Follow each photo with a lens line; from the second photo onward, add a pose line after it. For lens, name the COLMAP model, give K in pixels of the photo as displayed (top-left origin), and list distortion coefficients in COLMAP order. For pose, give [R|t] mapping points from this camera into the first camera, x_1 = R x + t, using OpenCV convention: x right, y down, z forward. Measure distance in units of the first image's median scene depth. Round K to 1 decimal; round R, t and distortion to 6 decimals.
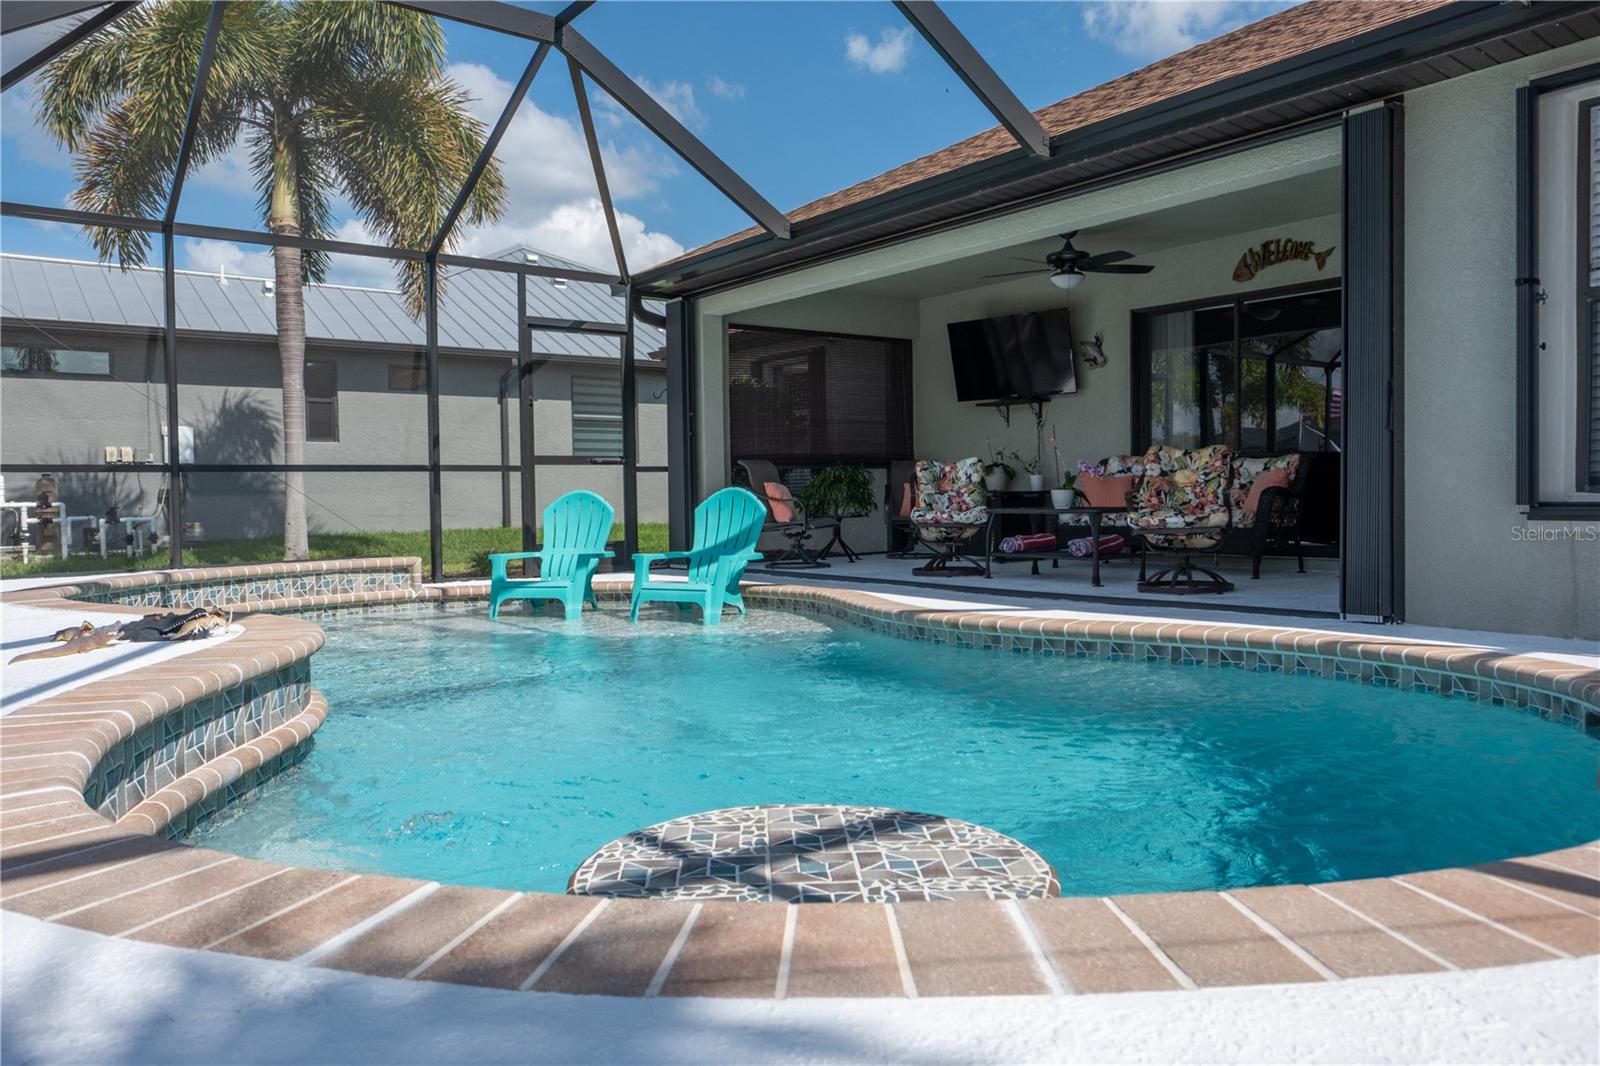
lens RADIAL K [[1131.9, 0, 801.3], [0, 1131.9, 532.8], [0, 0, 1]] dist [0.001513, 0.000630]
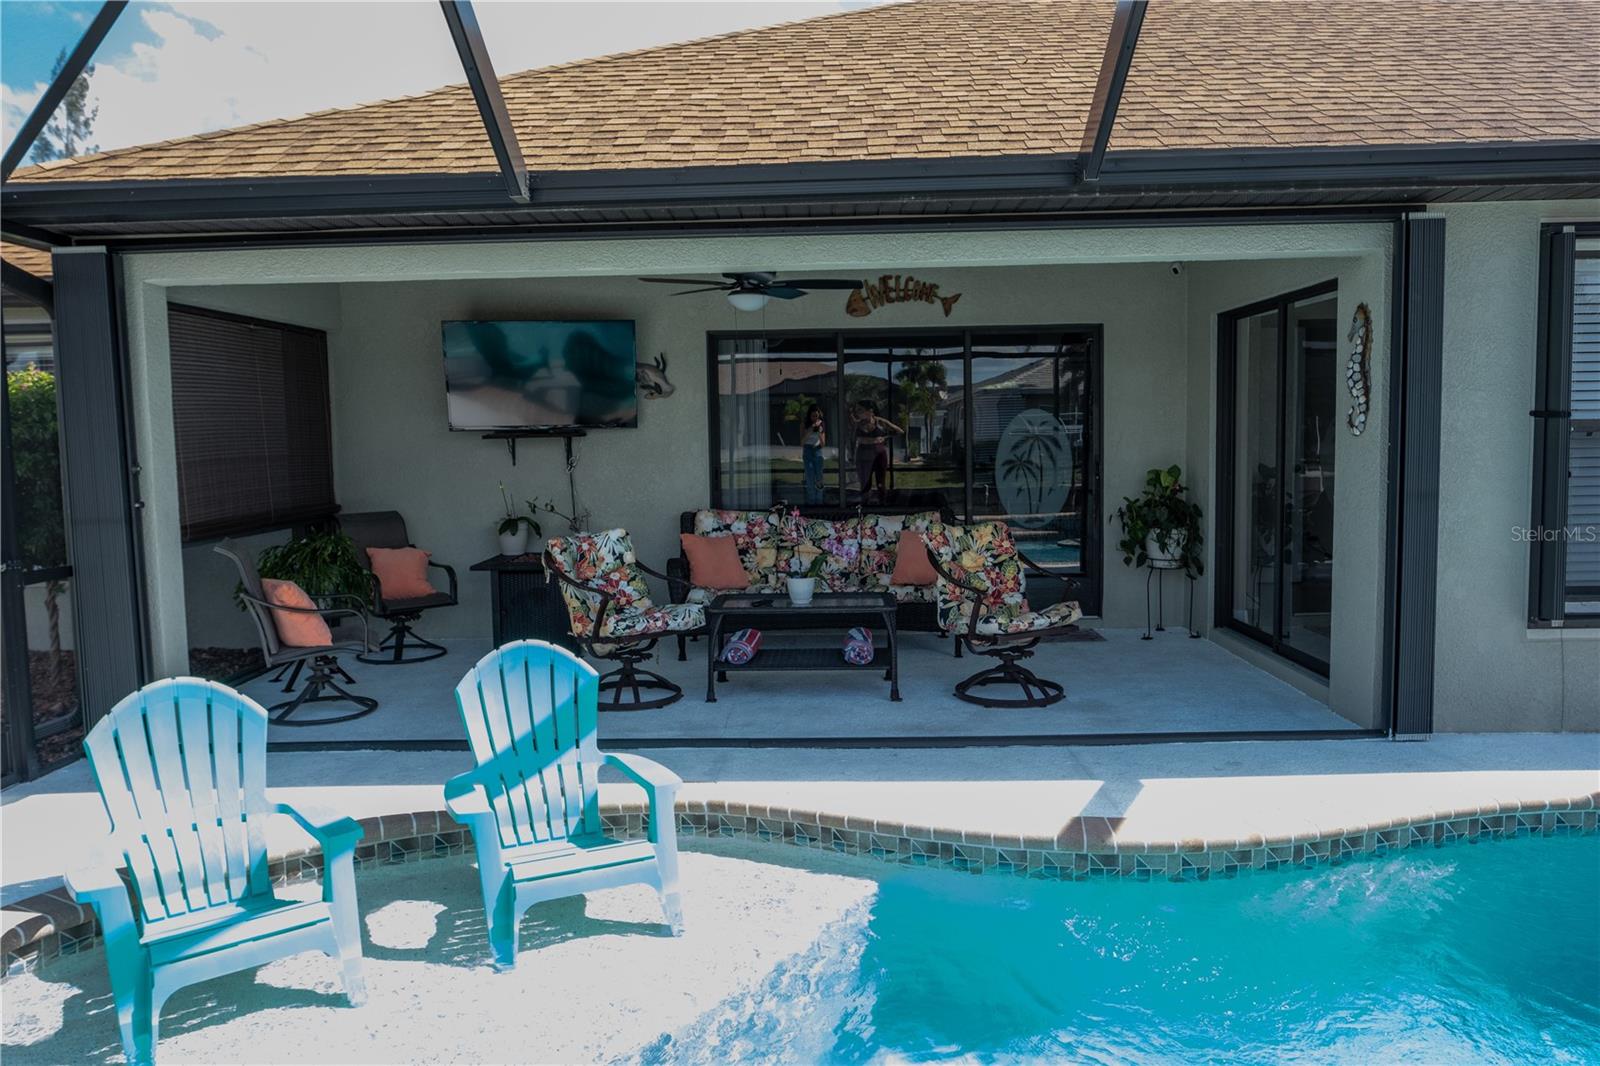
lens RADIAL K [[1166.2, 0, 800.0], [0, 1166.2, 533.0], [0, 0, 1]] dist [-0.009017, -0.000320]
pose [[0.635853, -0.064409, 0.769118, -0.428407], [0.036523, 0.997906, 0.053374, -0.123057], [-0.770946, -0.005847, 0.636874, 0.540844]]
